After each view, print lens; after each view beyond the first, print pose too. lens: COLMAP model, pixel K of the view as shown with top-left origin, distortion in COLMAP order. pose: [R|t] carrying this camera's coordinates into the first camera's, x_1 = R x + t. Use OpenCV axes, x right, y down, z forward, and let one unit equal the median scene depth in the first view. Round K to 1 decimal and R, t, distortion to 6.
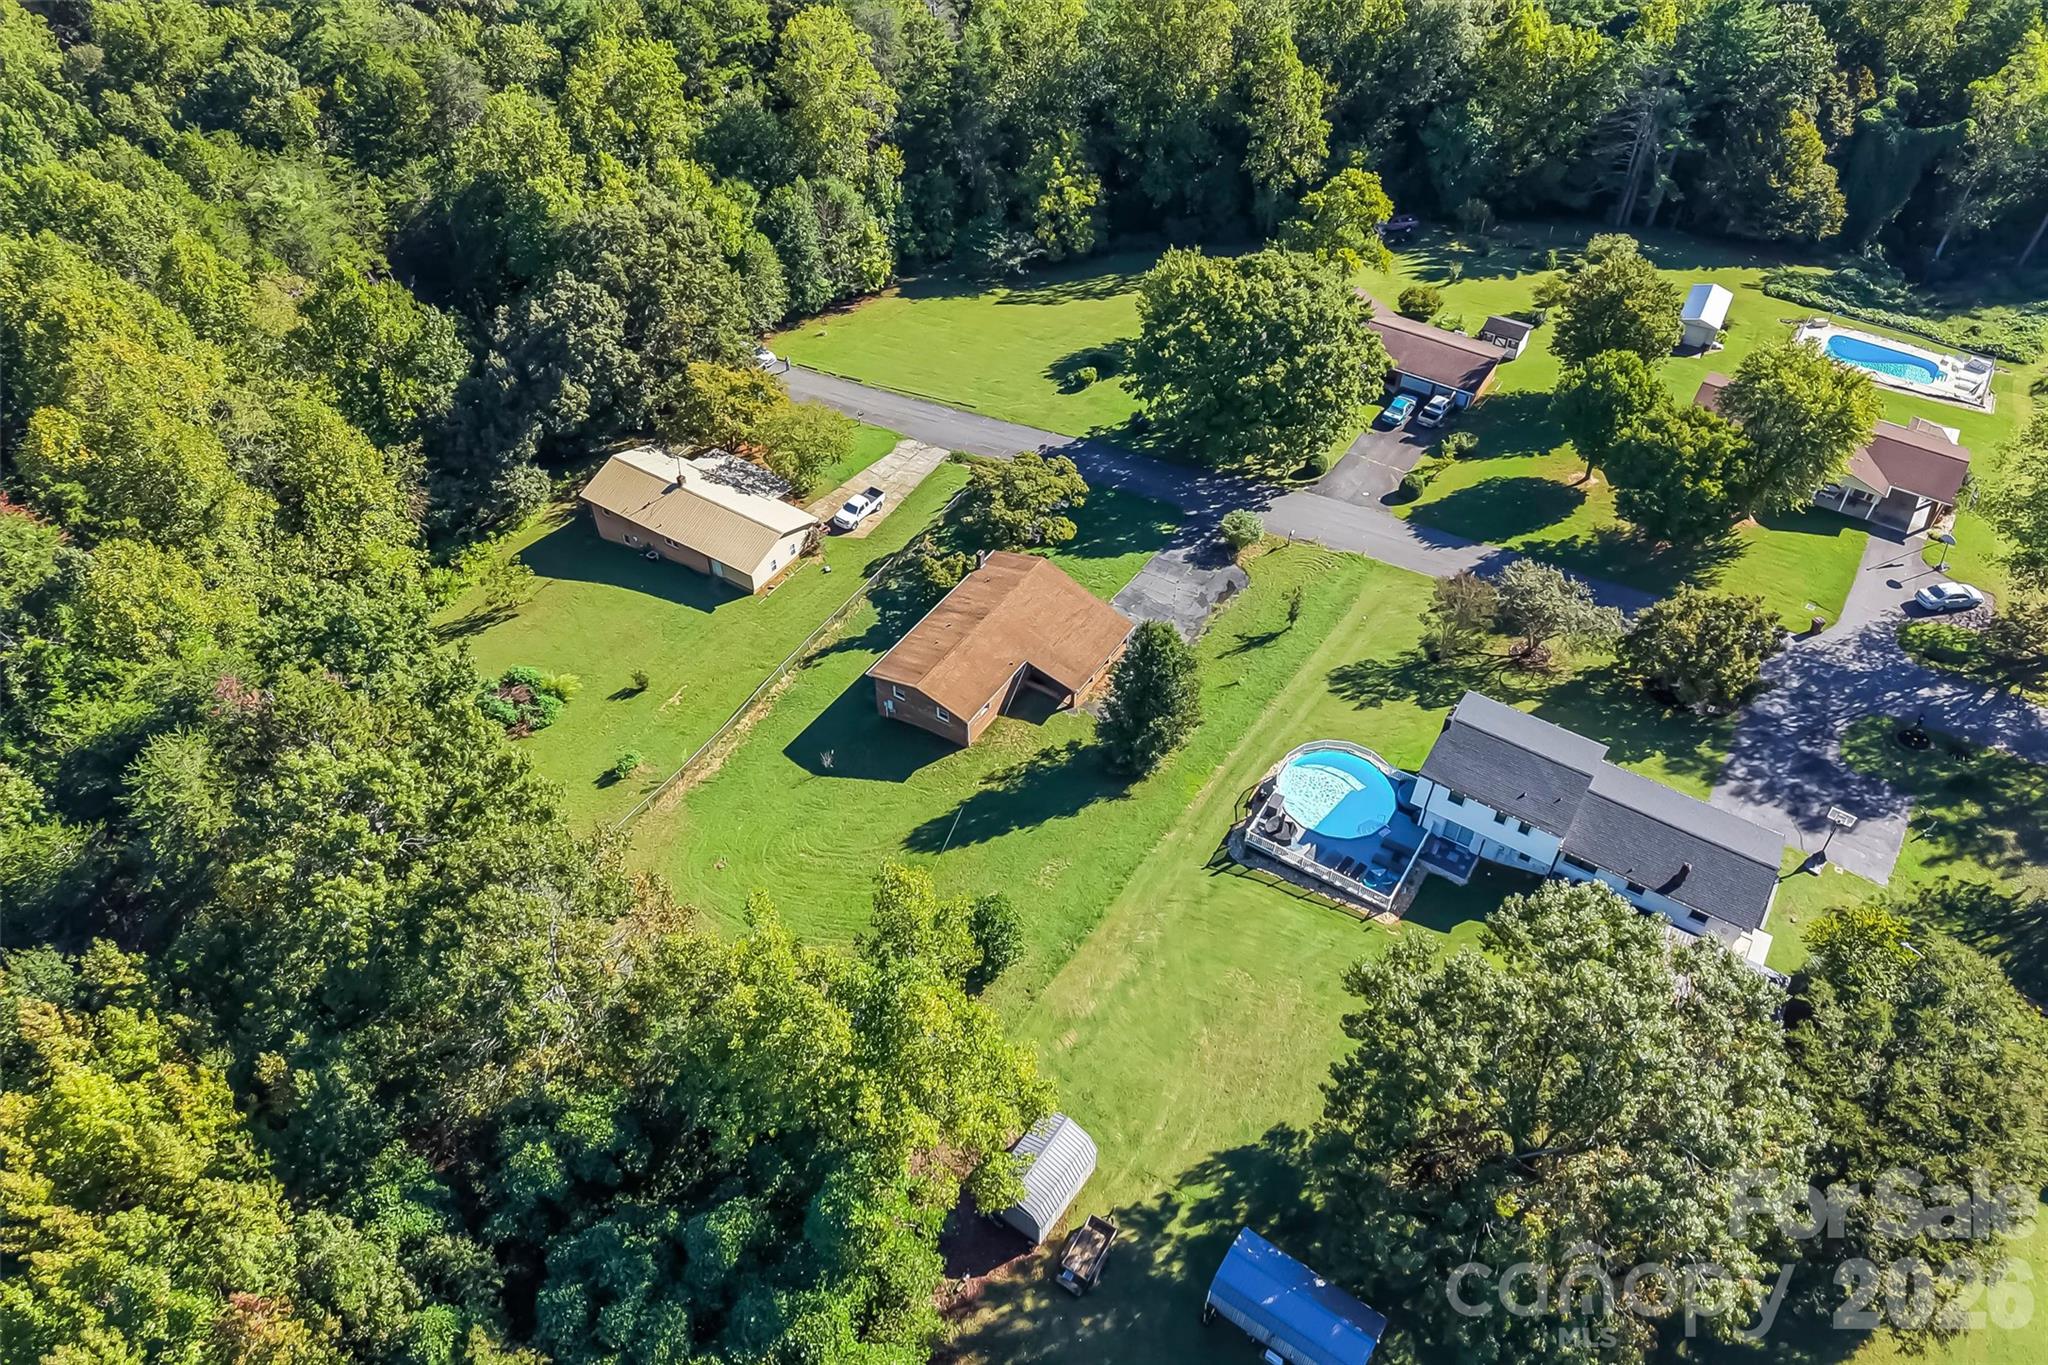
lens RADIAL K [[1369.1, 0, 1024.0], [0, 1369.1, 682.5], [0, 0, 1]] dist [-0.002713, -0.000785]
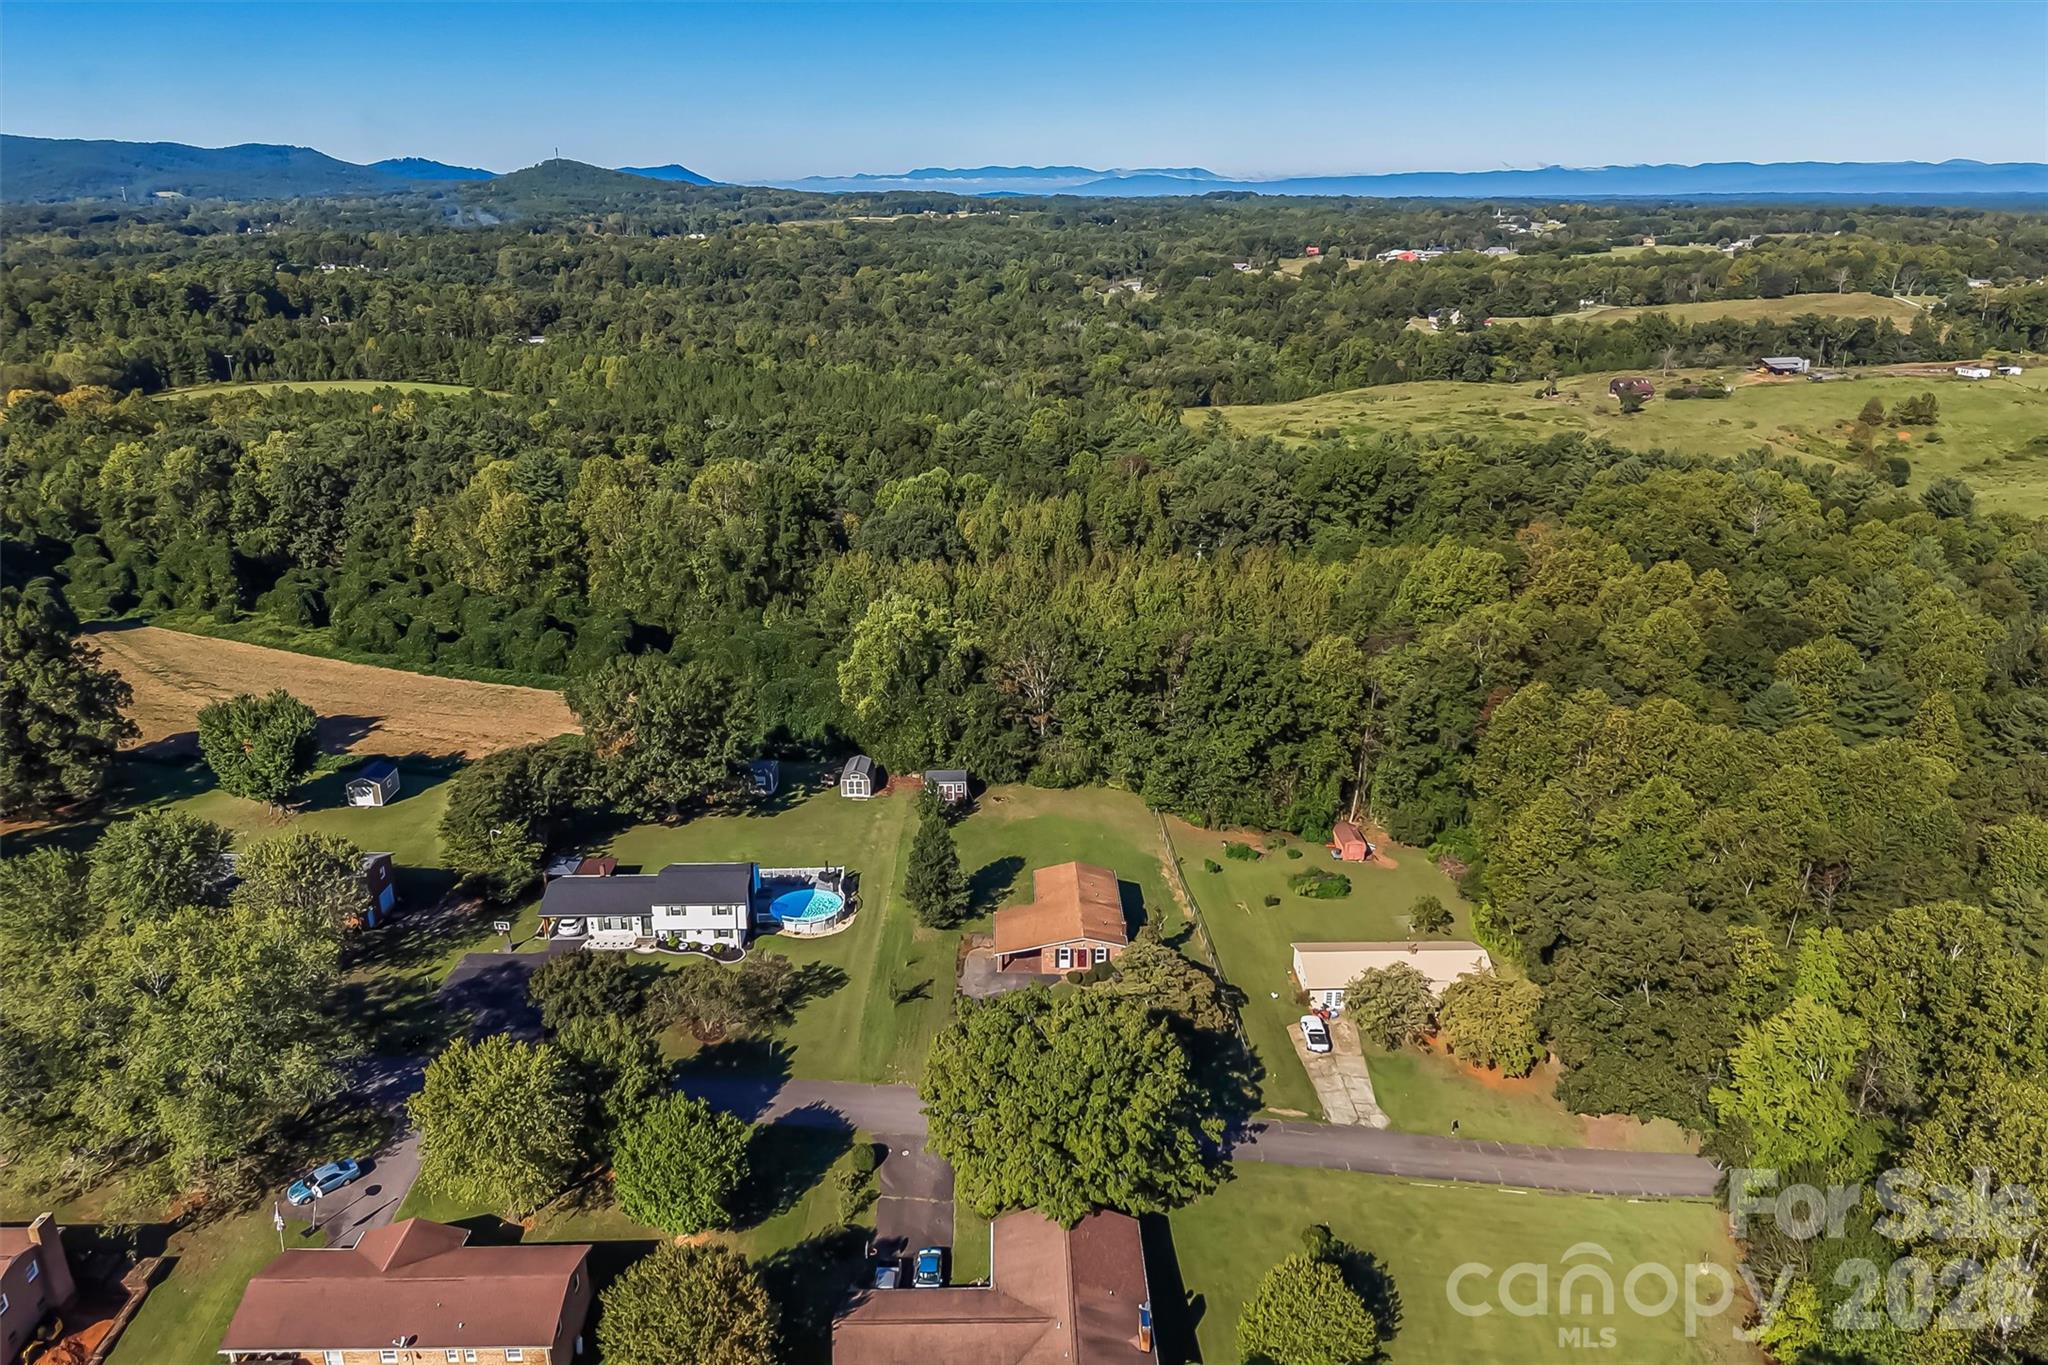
lens RADIAL K [[1369.1, 0, 1024.0], [0, 1369.1, 682.5], [0, 0, 1]] dist [-0.002713, -0.000785]
pose [[-0.822988, 0.181386, -0.538321, 0.761993], [-0.412436, 0.460853, 0.785818, -1.276633], [0.390623, 0.868742, -0.304467, 1.252895]]
